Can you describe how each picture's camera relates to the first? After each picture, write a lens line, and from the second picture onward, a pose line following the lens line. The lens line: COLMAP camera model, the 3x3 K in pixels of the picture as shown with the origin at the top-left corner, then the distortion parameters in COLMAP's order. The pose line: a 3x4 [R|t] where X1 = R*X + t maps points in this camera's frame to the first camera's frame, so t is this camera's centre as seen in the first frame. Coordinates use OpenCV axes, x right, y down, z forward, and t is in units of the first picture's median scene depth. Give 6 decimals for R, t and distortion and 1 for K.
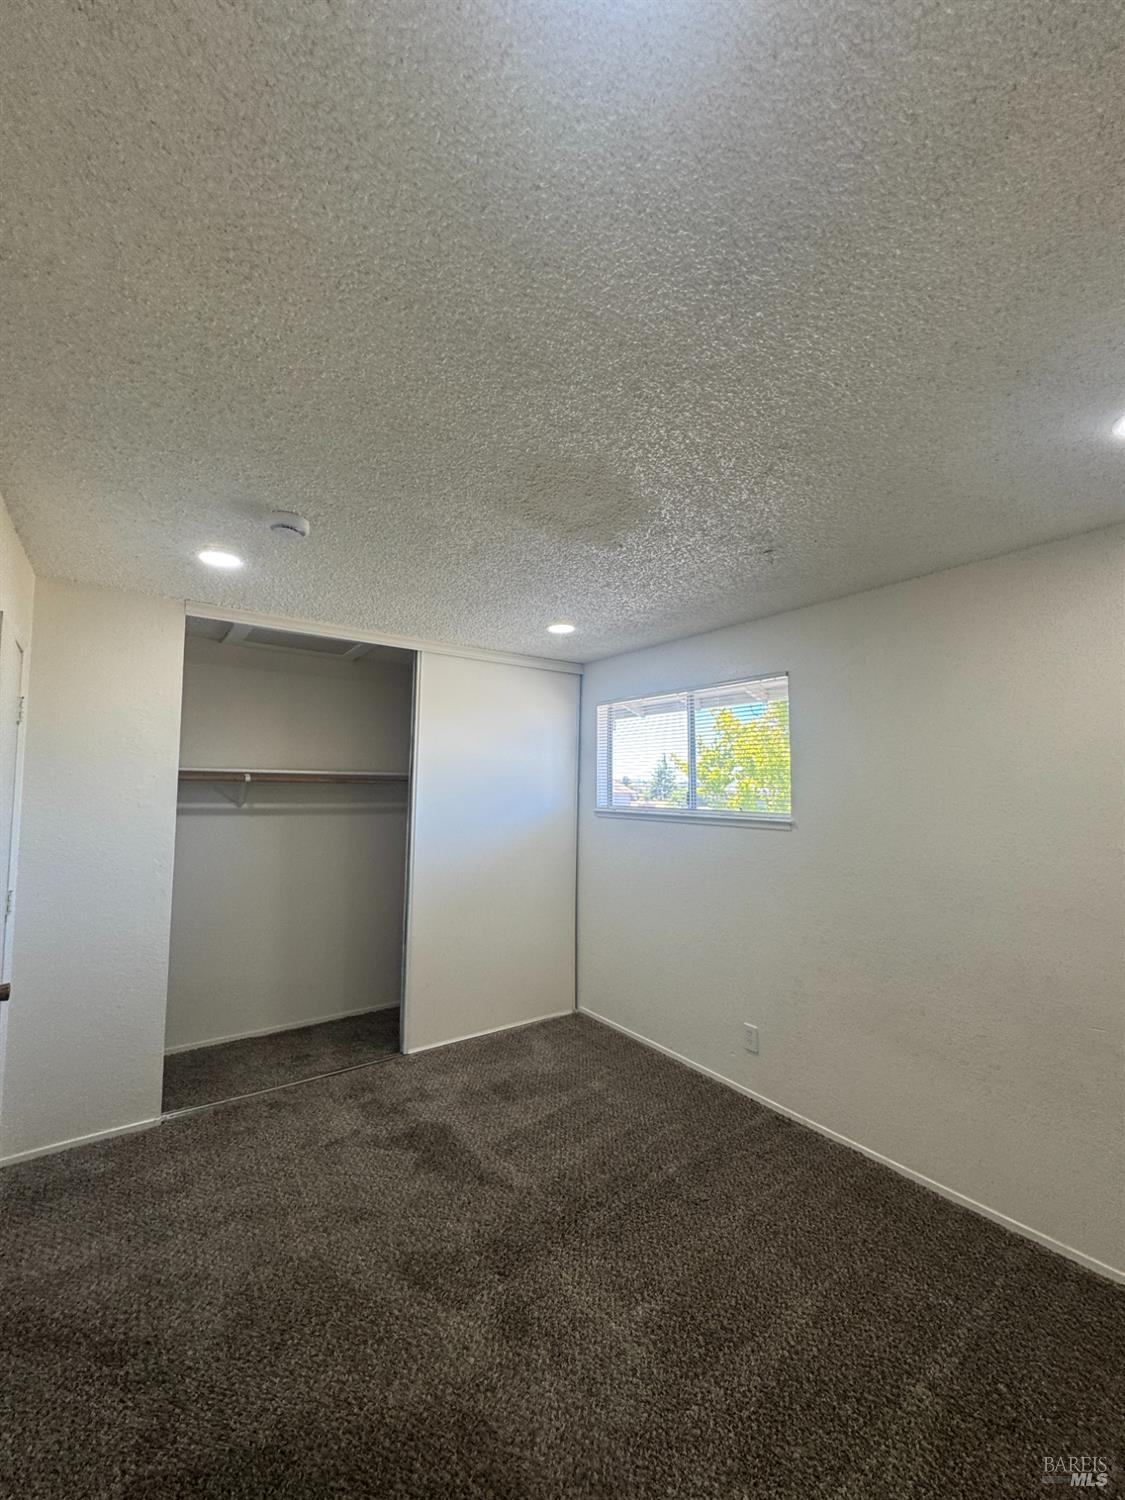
lens RADIAL K [[599.0, 0, 563.1], [0, 599.0, 749.6], [0, 0, 1]] dist [0.002662, 0.000942]
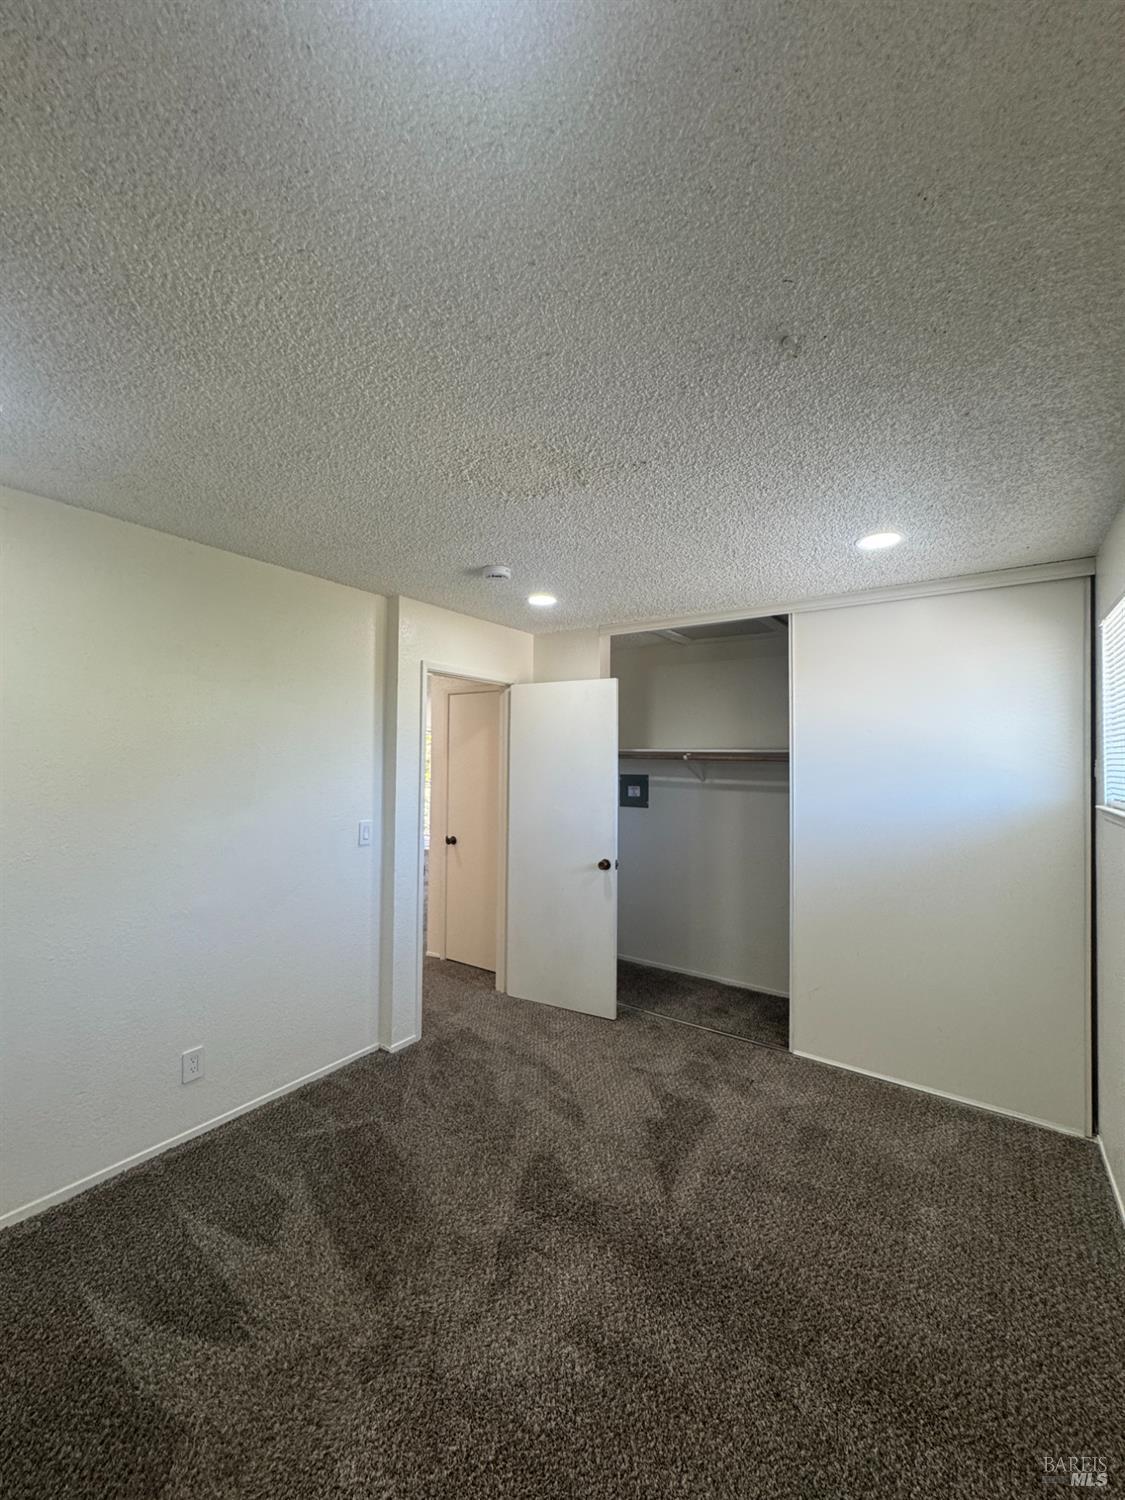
lens RADIAL K [[599.0, 0, 564.1], [0, 599.0, 751.8], [0, 0, 1]] dist [0.002662, 0.000942]
pose [[0.329850, -0.018004, -0.943862, 0.513887], [0.049624, 0.998767, -0.001709, 0.027822], [0.942728, -0.046275, 0.330337, 0.390196]]
